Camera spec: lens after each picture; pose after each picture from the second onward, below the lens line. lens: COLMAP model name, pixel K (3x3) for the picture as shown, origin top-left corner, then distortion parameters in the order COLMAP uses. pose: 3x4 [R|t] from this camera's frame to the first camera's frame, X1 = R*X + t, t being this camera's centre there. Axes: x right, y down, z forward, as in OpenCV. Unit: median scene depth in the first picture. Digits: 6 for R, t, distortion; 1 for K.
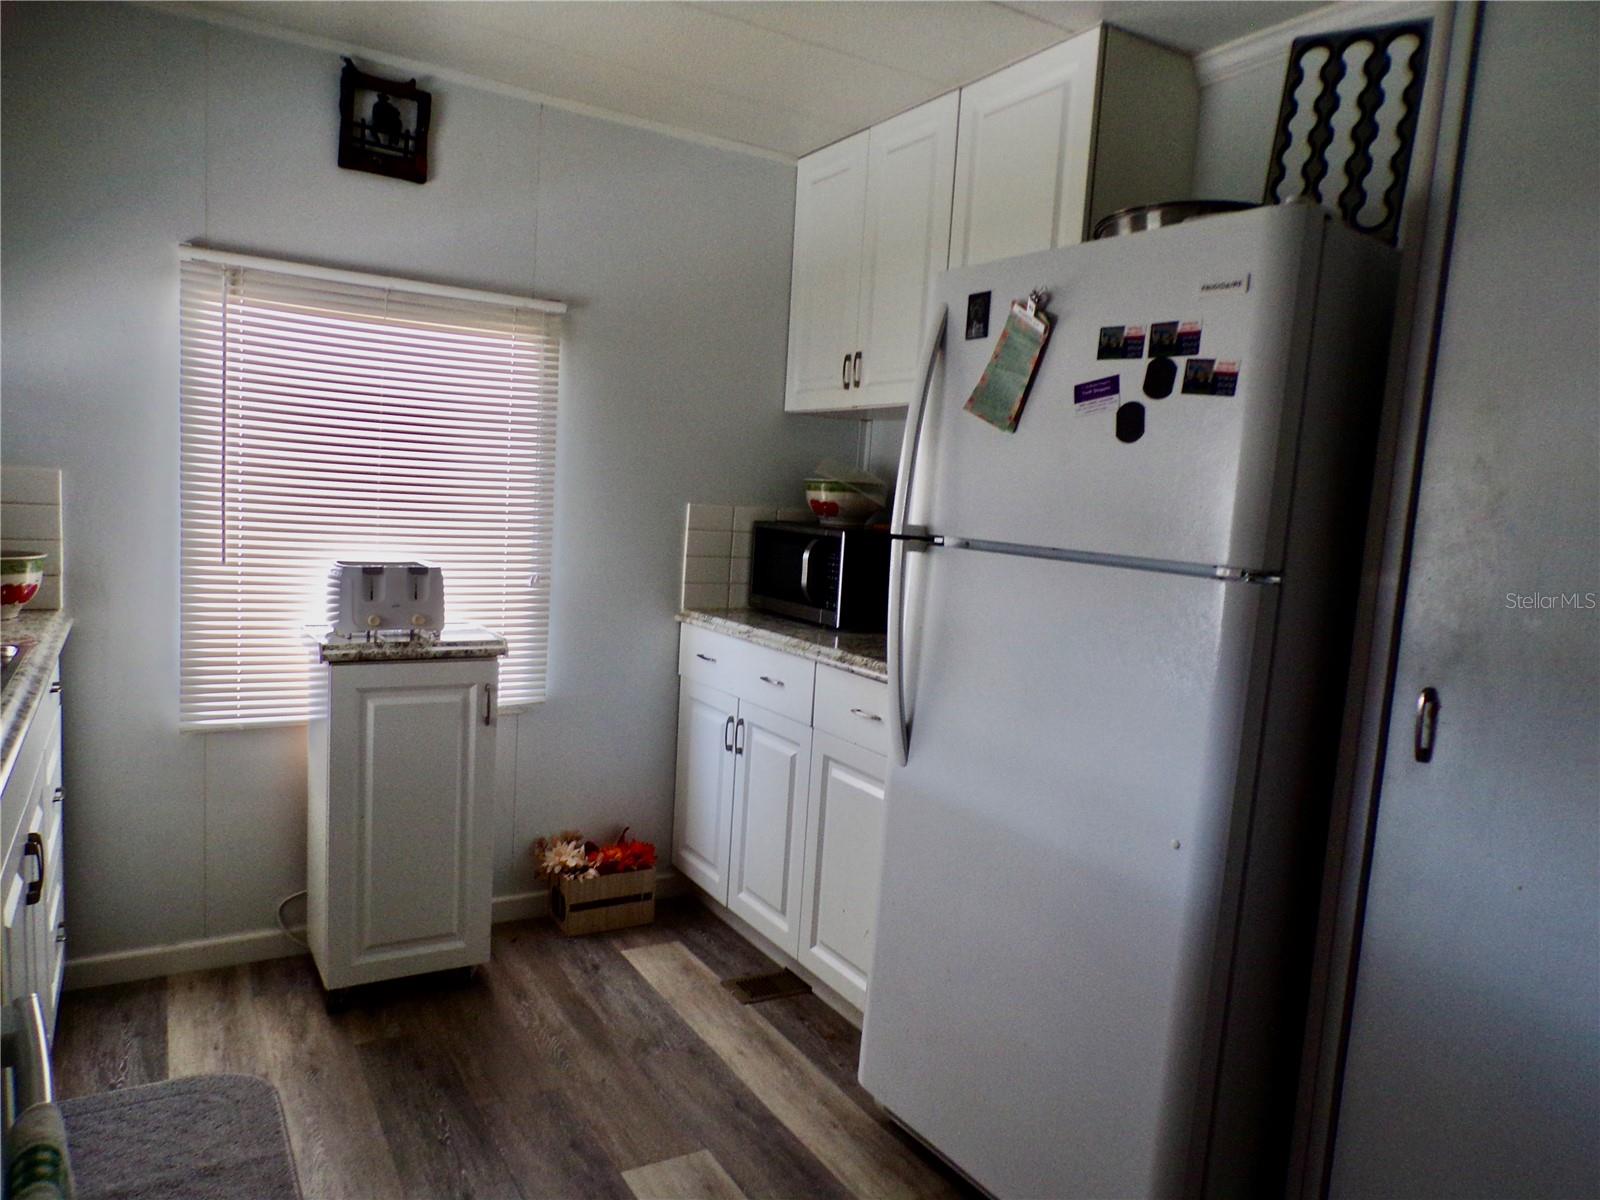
lens RADIAL K [[1084.3, 0, 790.4], [0, 1084.3, 607.2], [0, 0, 1]] dist [-0.031209, 0.033884]
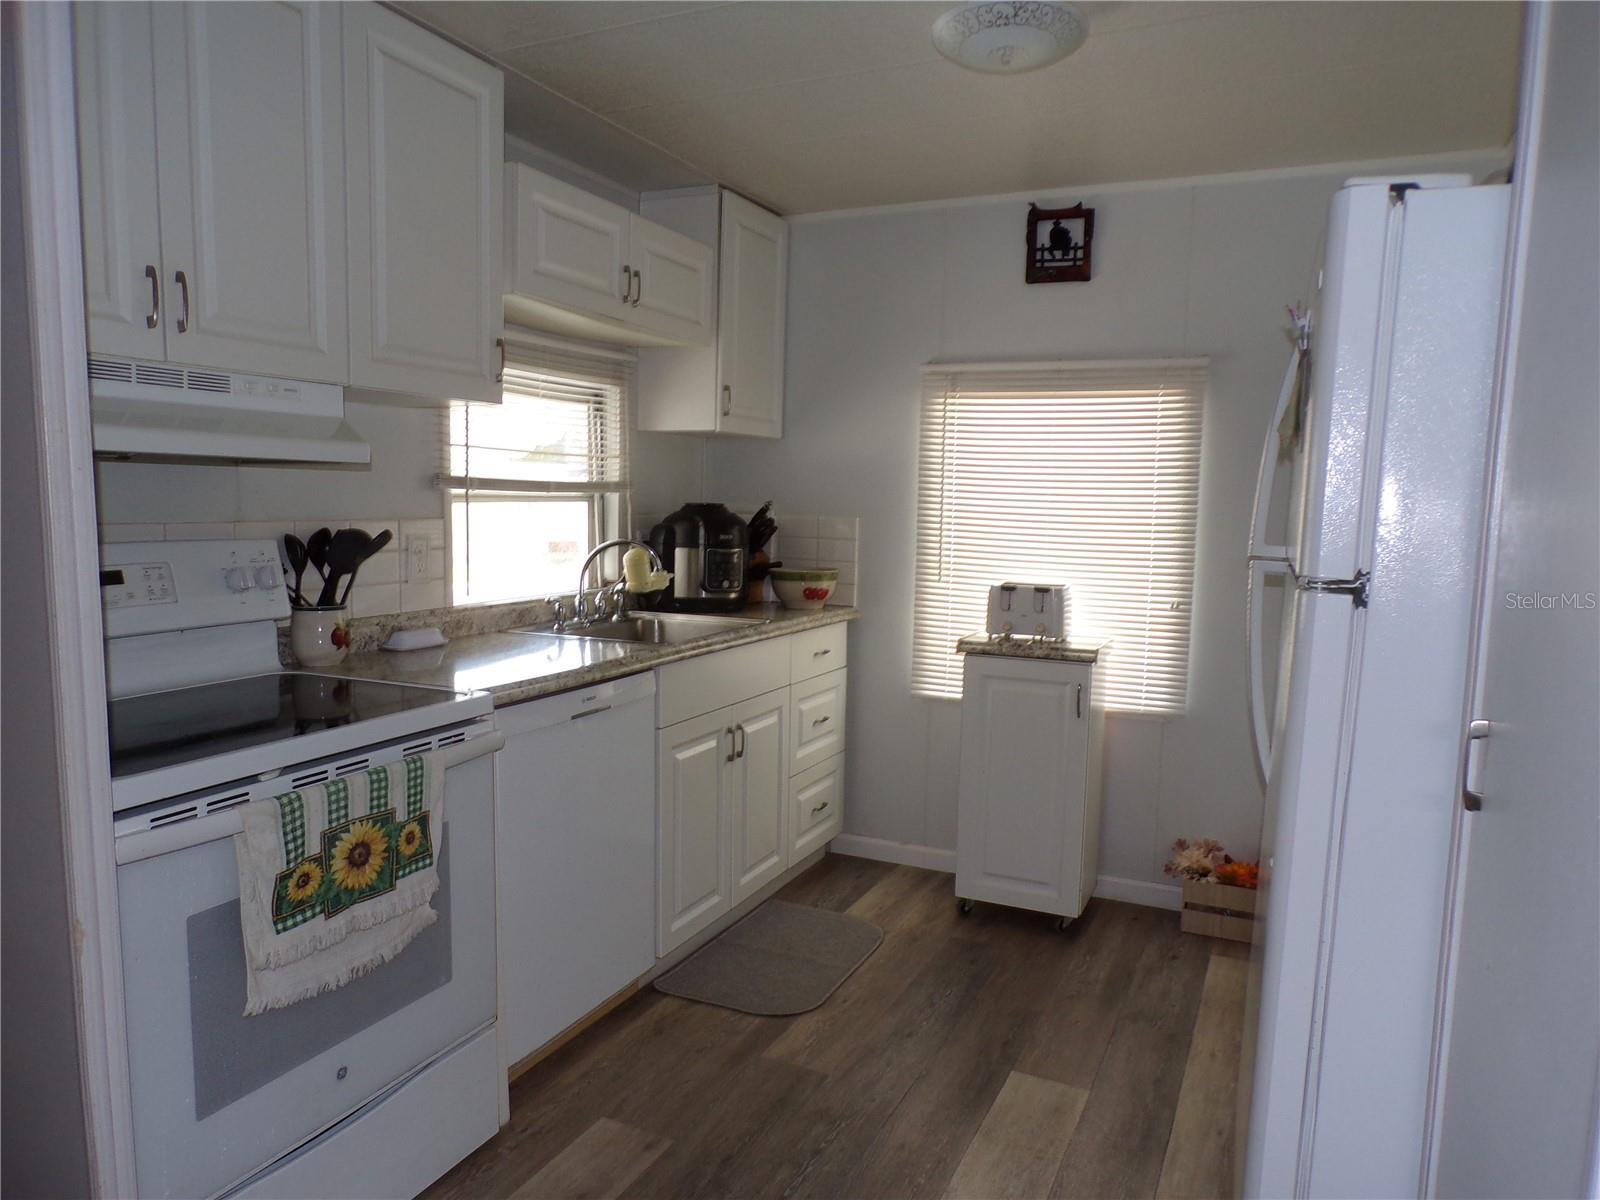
lens RADIAL K [[1084.3, 0, 790.4], [0, 1084.3, 607.2], [0, 0, 1]] dist [-0.031209, 0.033884]
pose [[0.544299, 0.038719, -0.837997, 0.551347], [-0.077580, 0.996977, -0.004325, 0.015110], [0.835297, 0.067366, 0.545657, 0.058779]]
